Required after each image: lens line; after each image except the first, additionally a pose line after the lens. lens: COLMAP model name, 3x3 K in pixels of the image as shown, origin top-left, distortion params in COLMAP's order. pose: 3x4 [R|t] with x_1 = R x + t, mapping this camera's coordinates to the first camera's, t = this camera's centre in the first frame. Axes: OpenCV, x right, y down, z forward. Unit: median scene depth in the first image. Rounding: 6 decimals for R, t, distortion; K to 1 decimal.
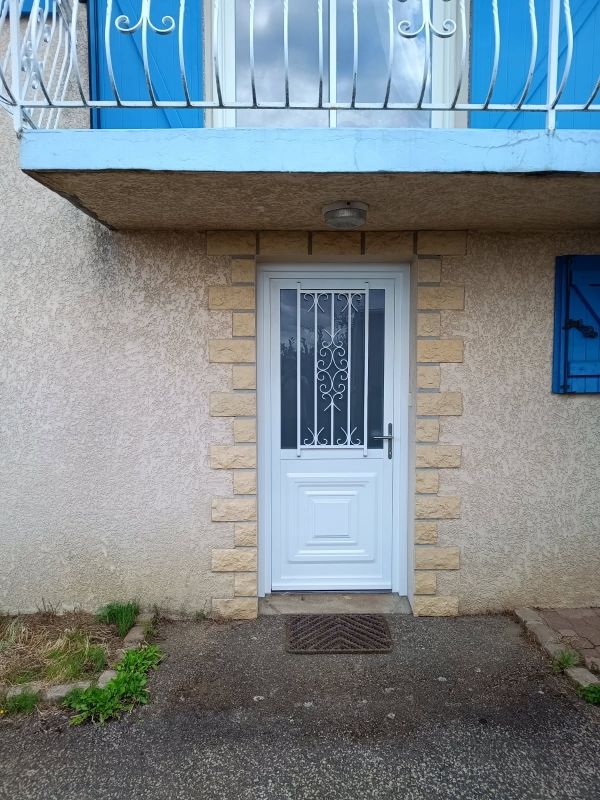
lens RADIAL K [[526.7, 0, 302.9], [0, 526.7, 396.8], [0, 0, 1]] dist [0.064959, -0.061733]
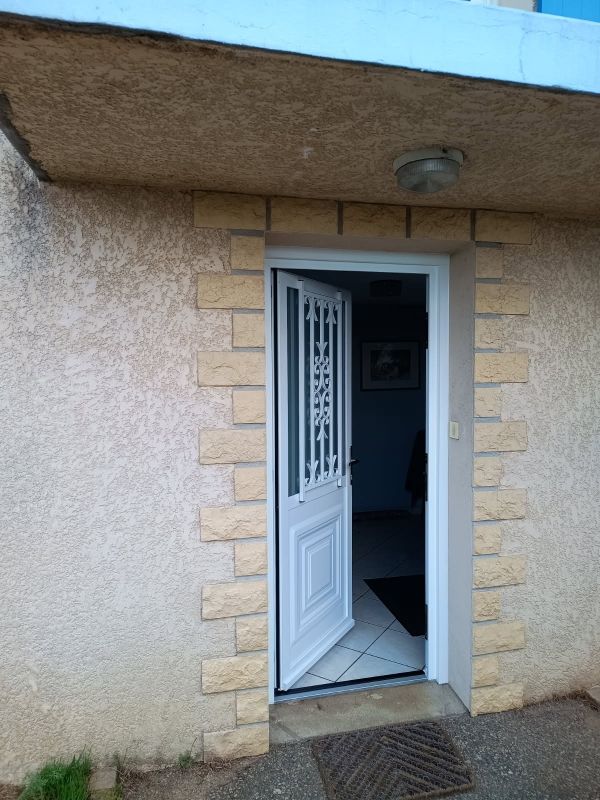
lens RADIAL K [[526.7, 0, 302.9], [0, 526.7, 396.8], [0, 0, 1]] dist [0.064959, -0.061733]
pose [[0.978977, -0.013151, 0.203548, -0.182458], [0.014867, 0.999866, -0.006907, -0.043592], [-0.203430, 0.009788, 0.979041, 0.305066]]
